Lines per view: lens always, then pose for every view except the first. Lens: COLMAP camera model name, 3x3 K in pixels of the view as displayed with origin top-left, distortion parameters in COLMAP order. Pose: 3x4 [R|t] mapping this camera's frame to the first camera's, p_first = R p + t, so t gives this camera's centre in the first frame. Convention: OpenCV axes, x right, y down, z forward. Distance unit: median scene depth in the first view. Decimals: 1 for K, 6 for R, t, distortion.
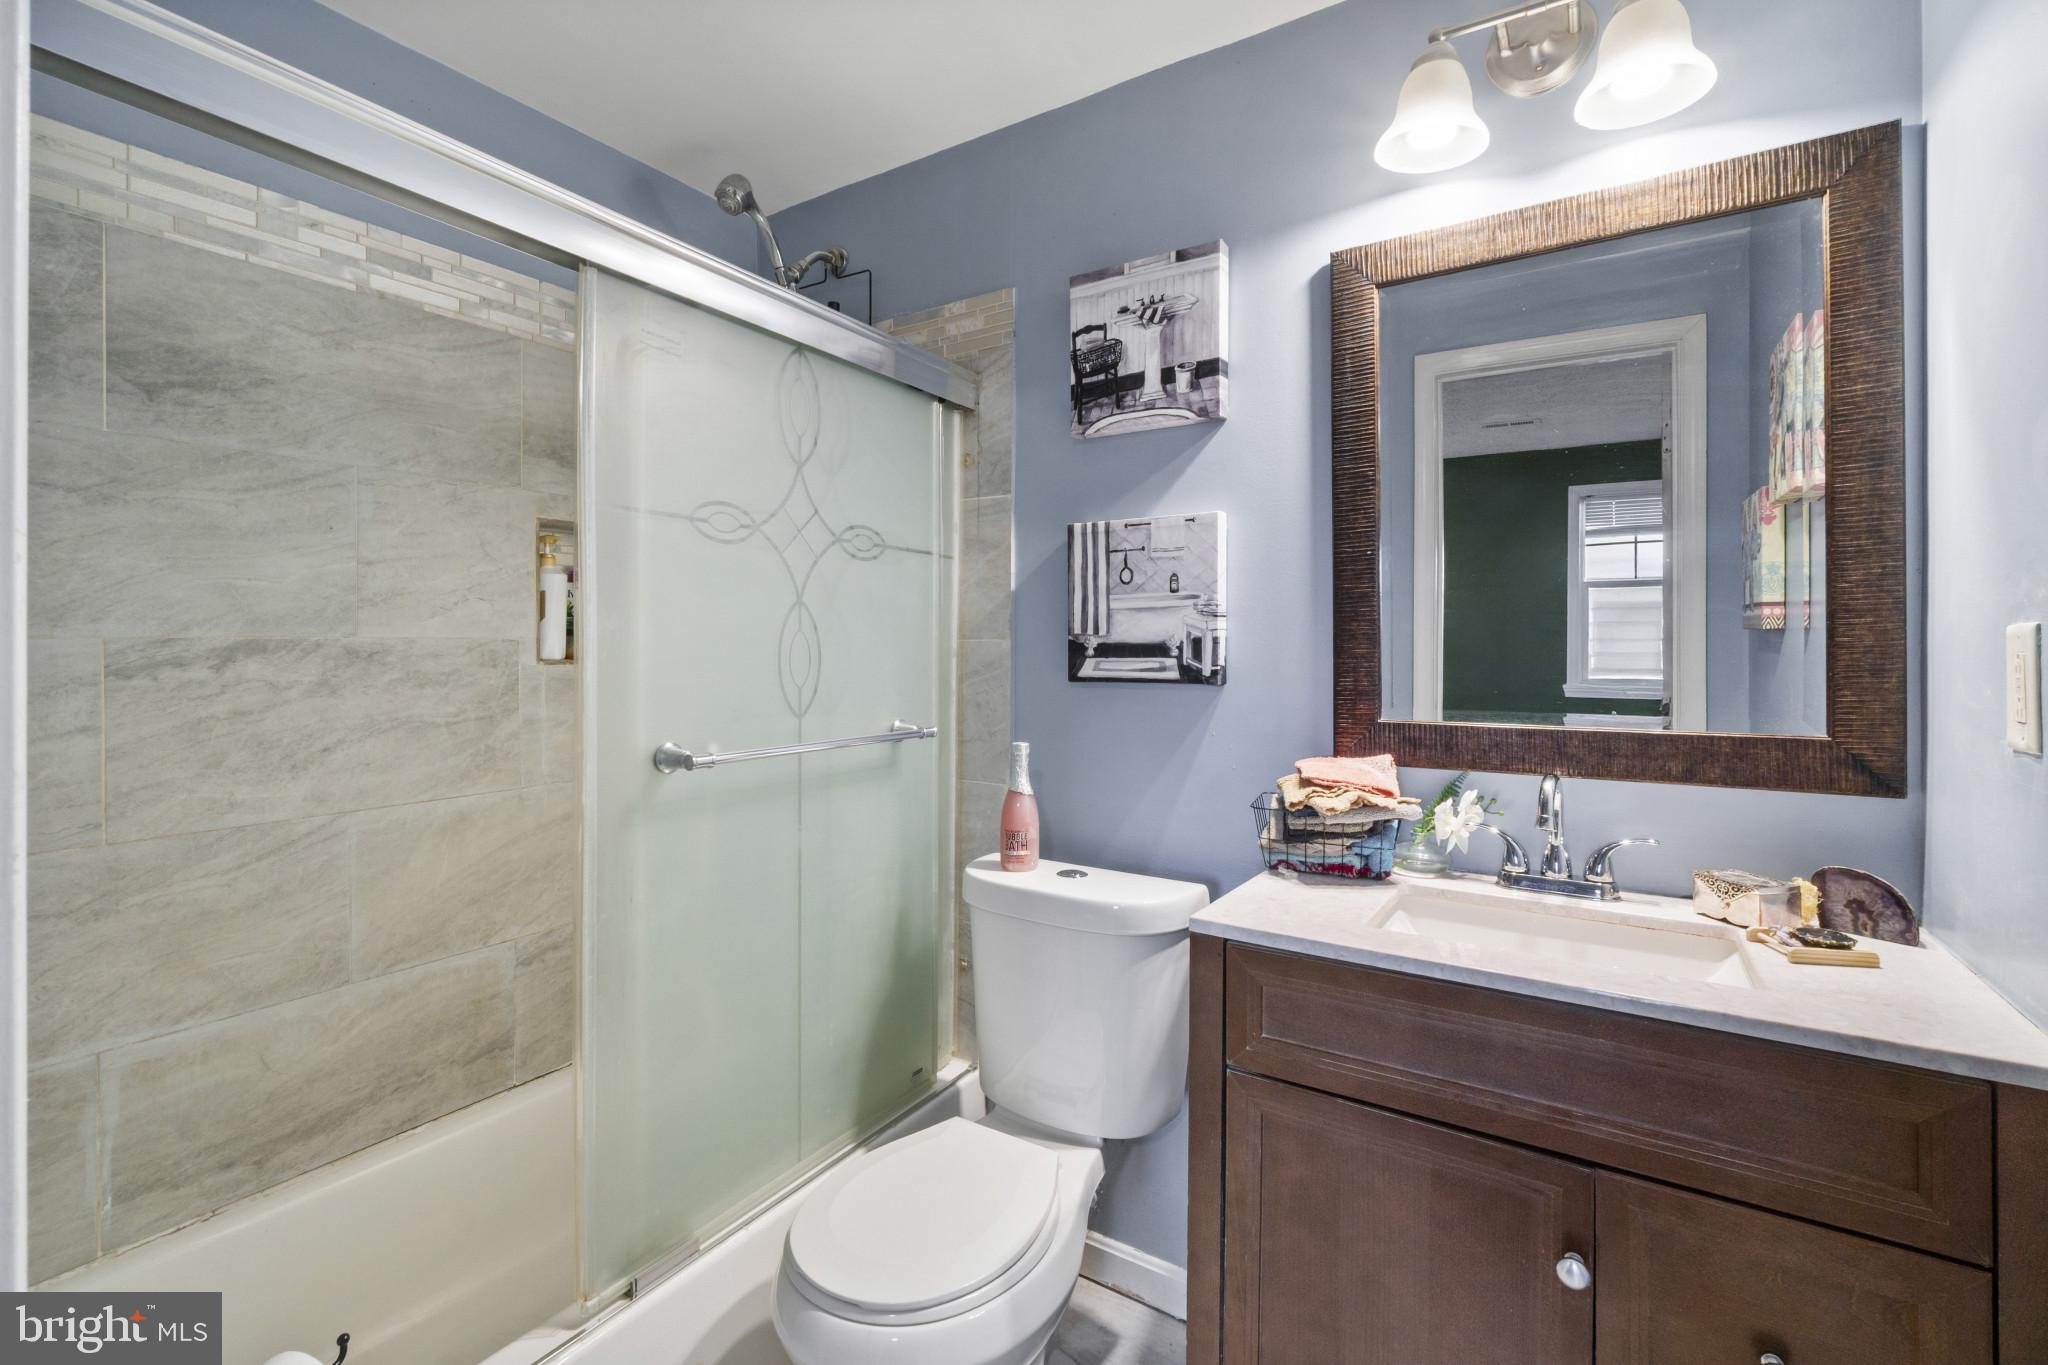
lens RADIAL K [[890.9, 0, 1025.9], [0, 890.9, 661.7], [0, 0, 1]] dist [0.003758, 0.000198]
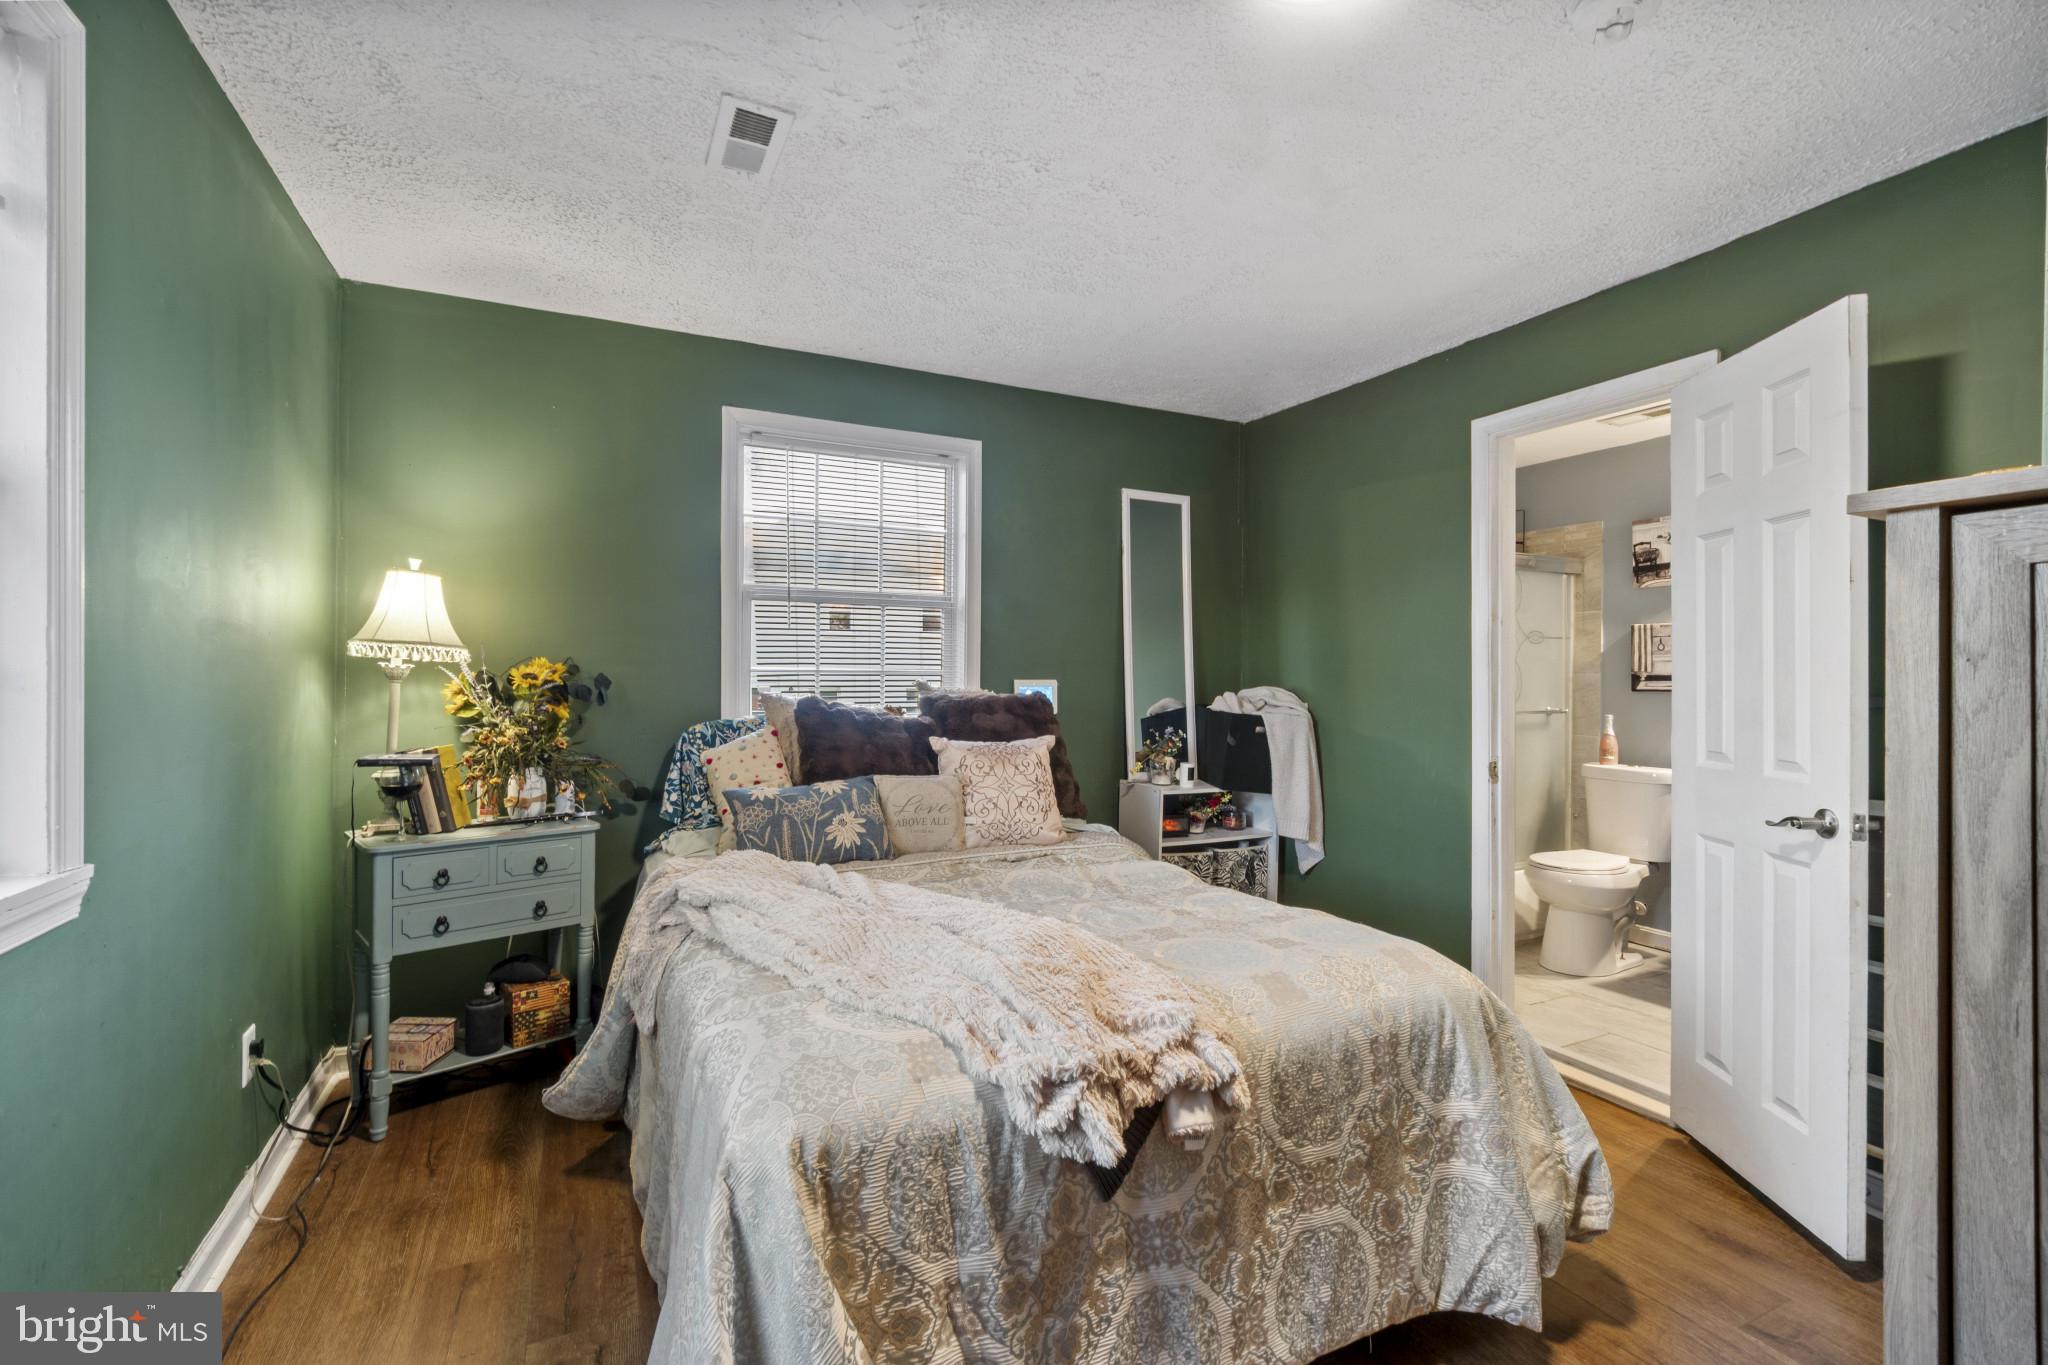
lens RADIAL K [[890.9, 0, 1021.3], [0, 890.9, 683.0], [0, 0, 1]] dist [0.003758, 0.000198]
pose [[0.858818, 0.000440, -0.512281, -0.131215], [-0.006046, 0.999939, -0.009277, 0.032122], [0.512246, 0.011065, 0.858768, -1.882668]]
